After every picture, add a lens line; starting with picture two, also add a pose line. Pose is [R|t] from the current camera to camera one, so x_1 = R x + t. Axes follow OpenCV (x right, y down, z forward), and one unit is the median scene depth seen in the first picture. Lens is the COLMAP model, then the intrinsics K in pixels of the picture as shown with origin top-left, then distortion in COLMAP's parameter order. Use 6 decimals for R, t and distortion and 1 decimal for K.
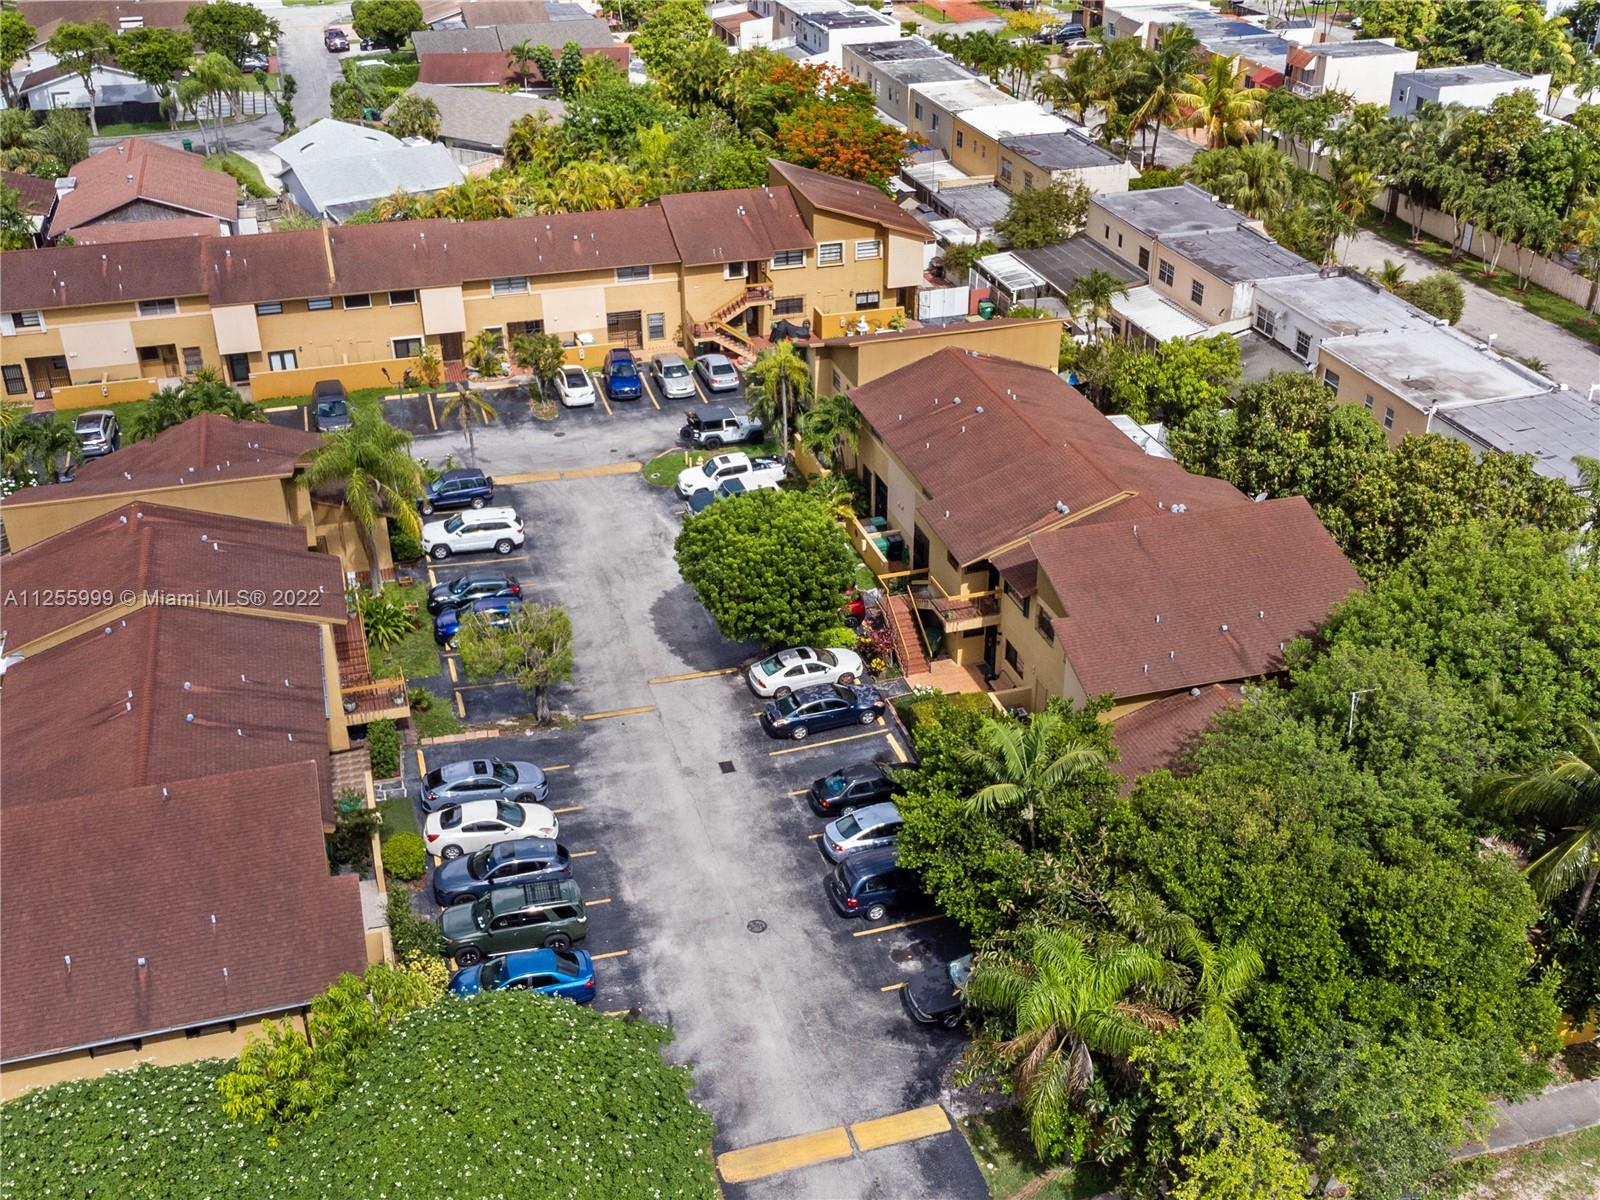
lens RADIAL K [[1650.4, 0, 763.8], [0, 1650.4, 643.4], [0, 0, 1]] dist [0.213042, -0.639025]
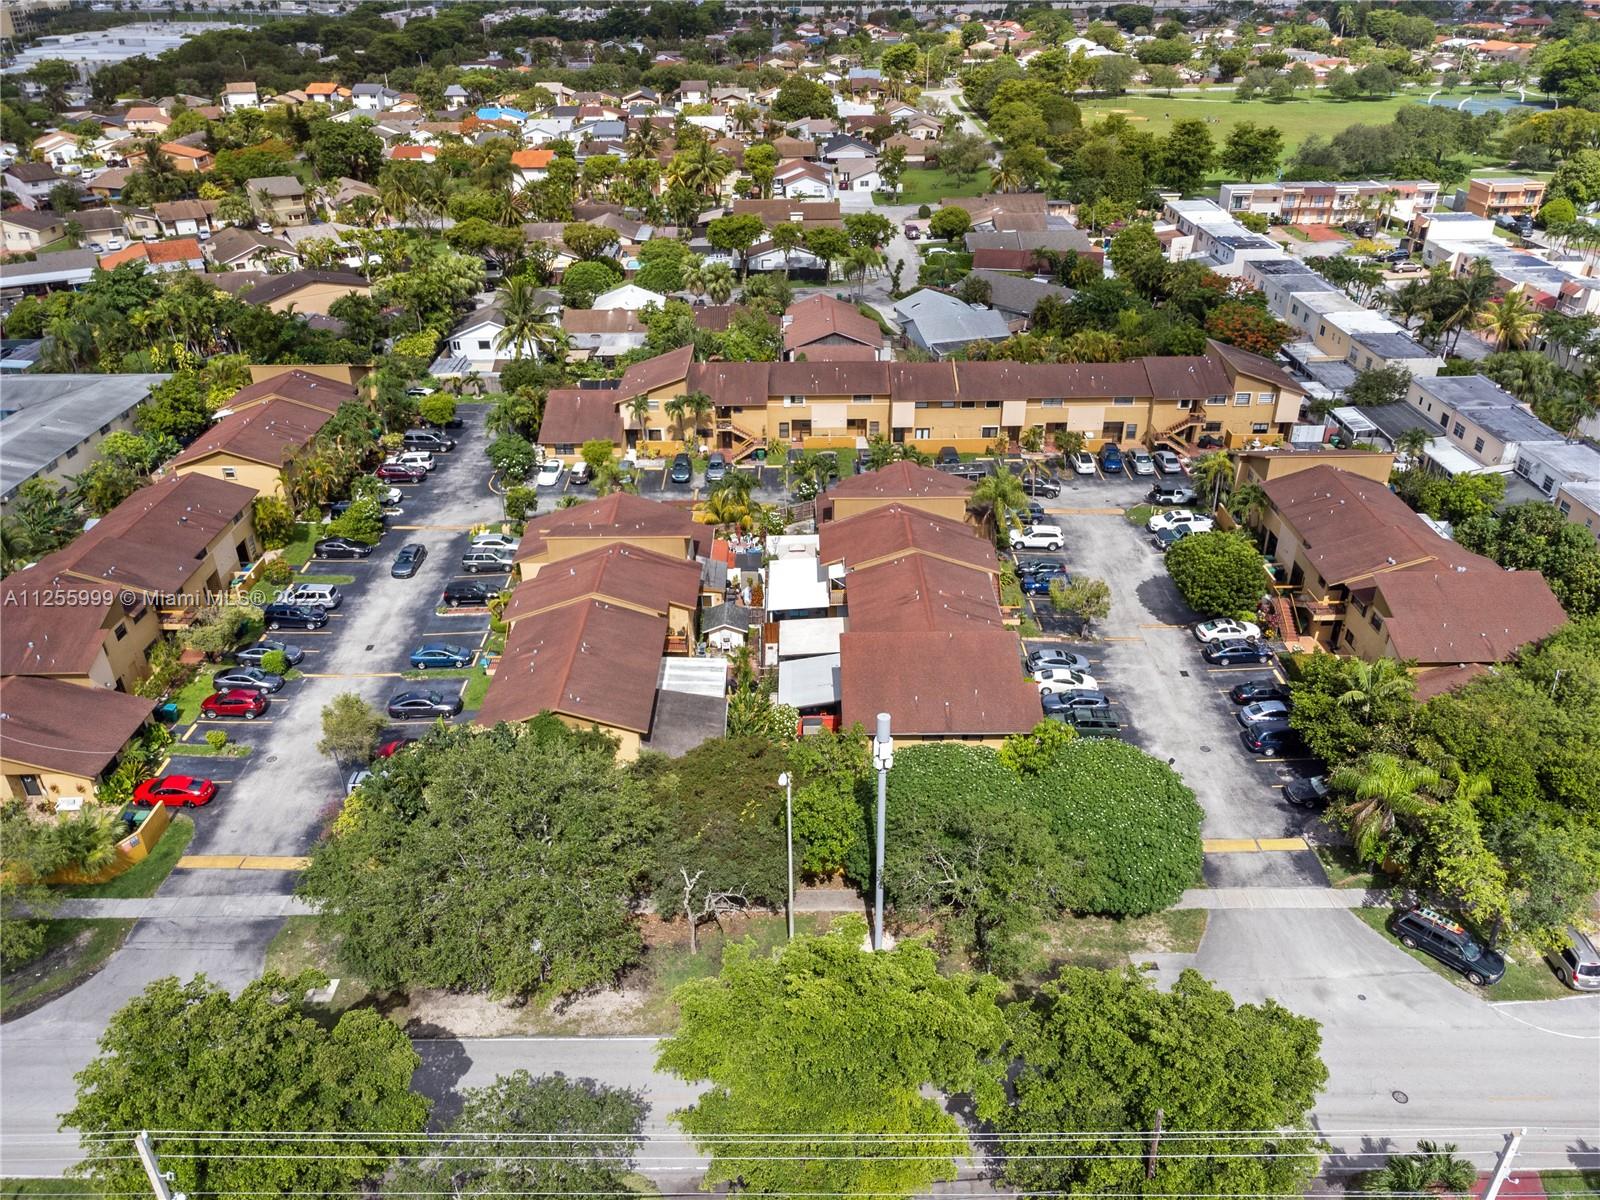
lens RADIAL K [[1175.8, 0, 804.1], [0, 1175.8, 626.1], [0, 0, 1]] dist [0.032279, 0.011279]
pose [[0.966488, 0.135539, -0.218012, -0.110998], [-0.135764, 0.990642, 0.014019, 0.043094], [0.217872, 0.016049, 0.975845, -0.302014]]
